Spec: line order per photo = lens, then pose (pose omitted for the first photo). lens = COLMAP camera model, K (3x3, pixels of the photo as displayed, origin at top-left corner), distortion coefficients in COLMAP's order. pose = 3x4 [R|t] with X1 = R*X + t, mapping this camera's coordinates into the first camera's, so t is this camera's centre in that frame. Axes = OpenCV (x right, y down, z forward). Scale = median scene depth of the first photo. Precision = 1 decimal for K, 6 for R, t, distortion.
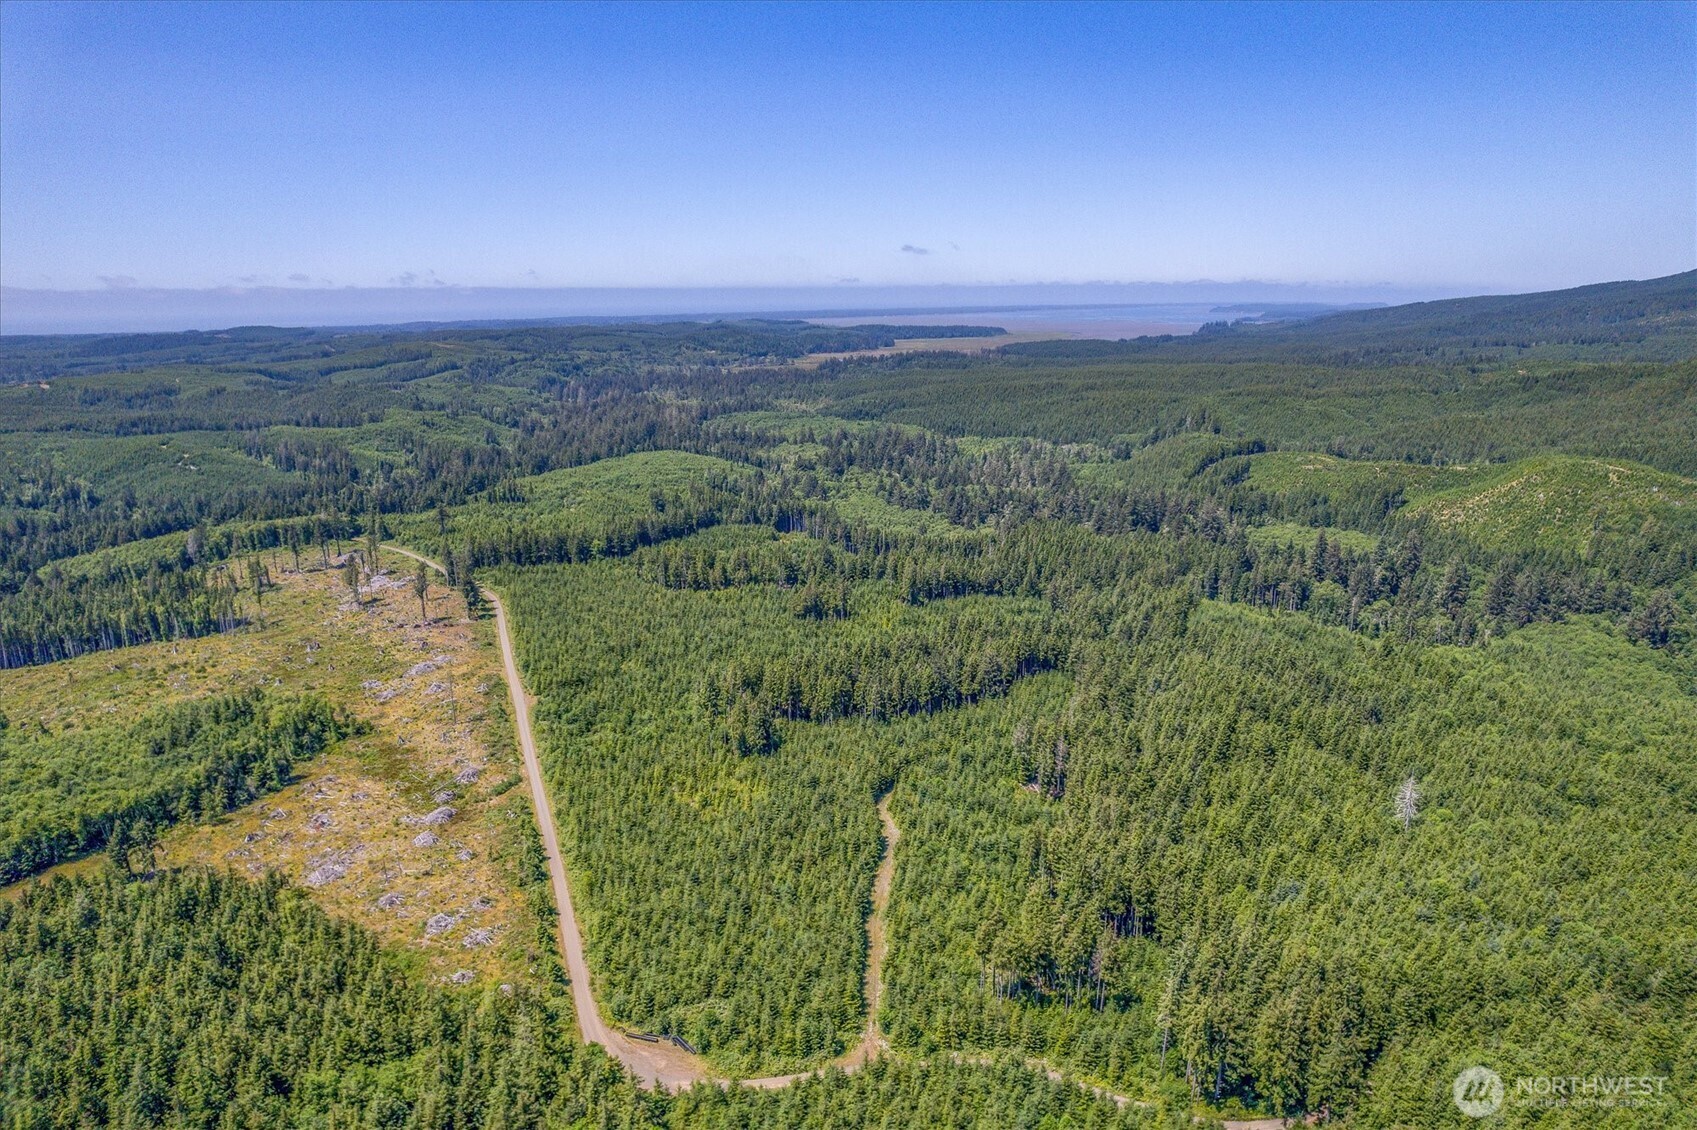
lens RADIAL K [[1059.9, 0, 843.3], [0, 1059.9, 570.7], [0, 0, 1]] dist [-0.079969, 0.071137]
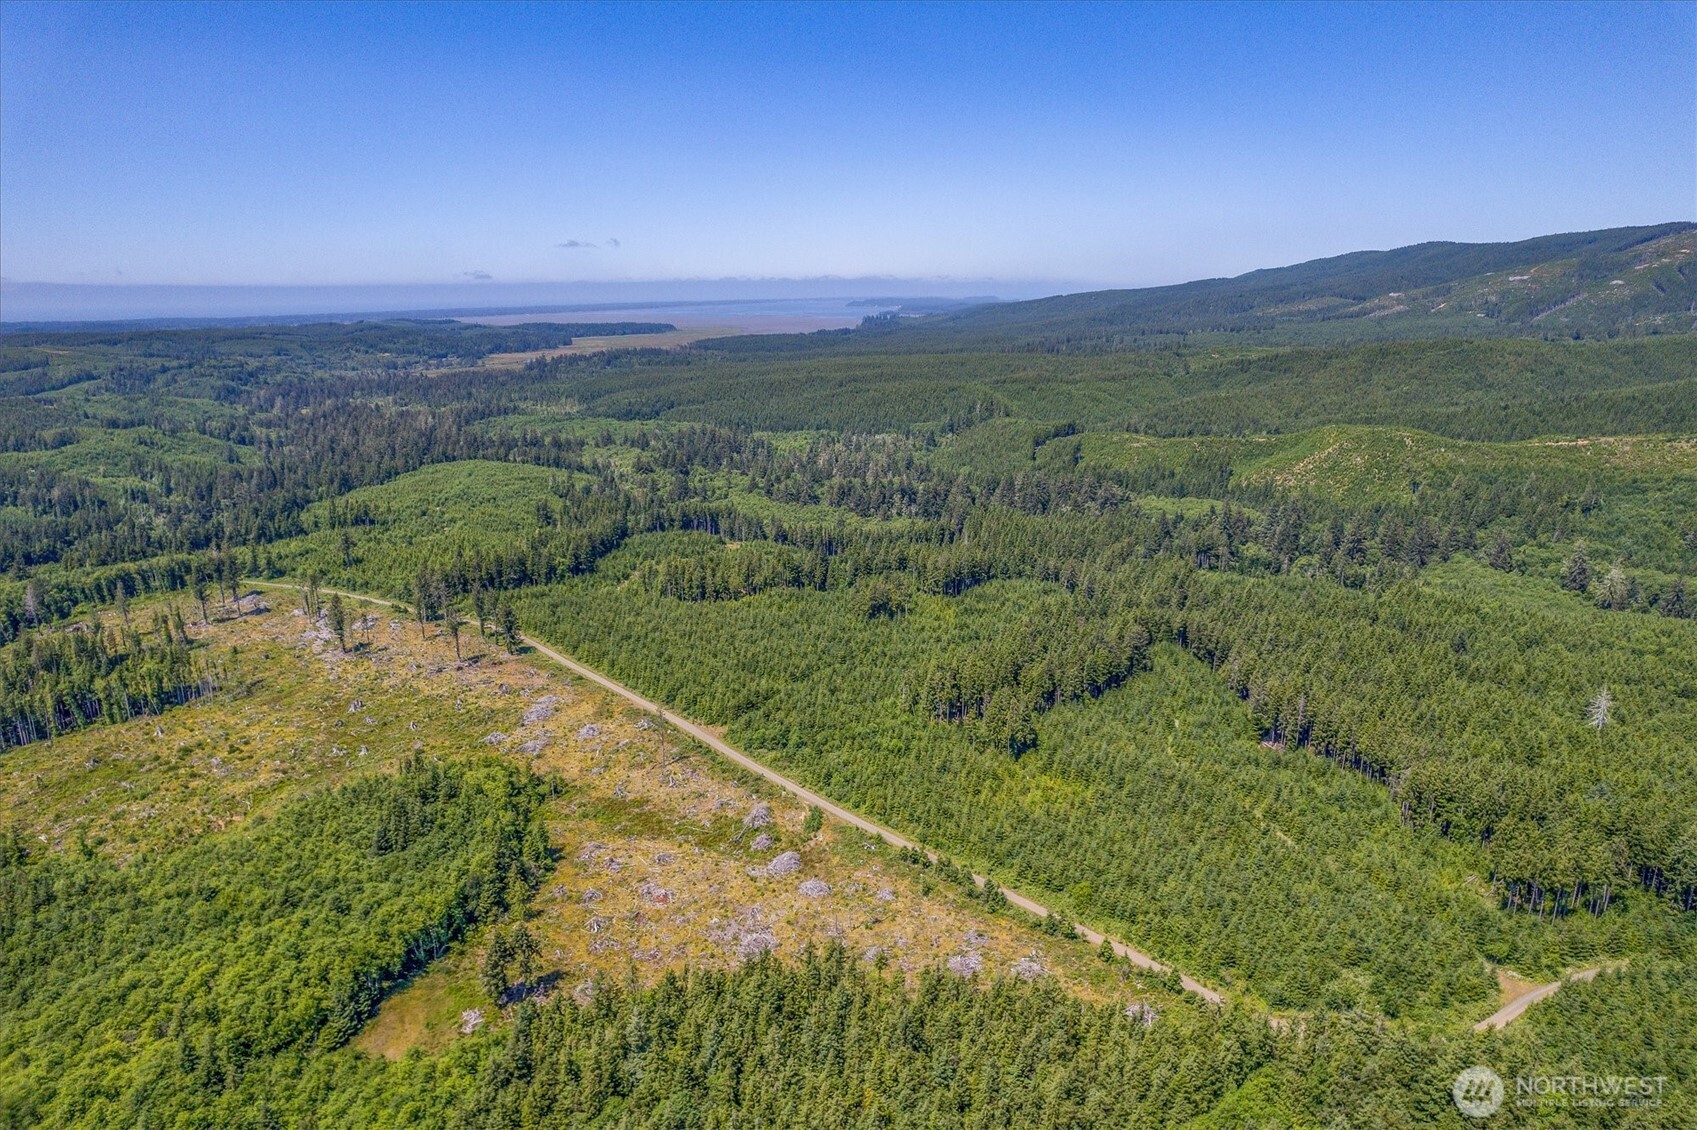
lens RADIAL K [[1059.9, 0, 843.3], [0, 1059.9, 570.7], [0, 0, 1]] dist [-0.079969, 0.071137]
pose [[0.946472, -0.080899, 0.312485, -0.144911], [0.079804, 0.996677, 0.016314, -0.006572], [-0.312767, 0.009497, 0.949783, 0.028347]]
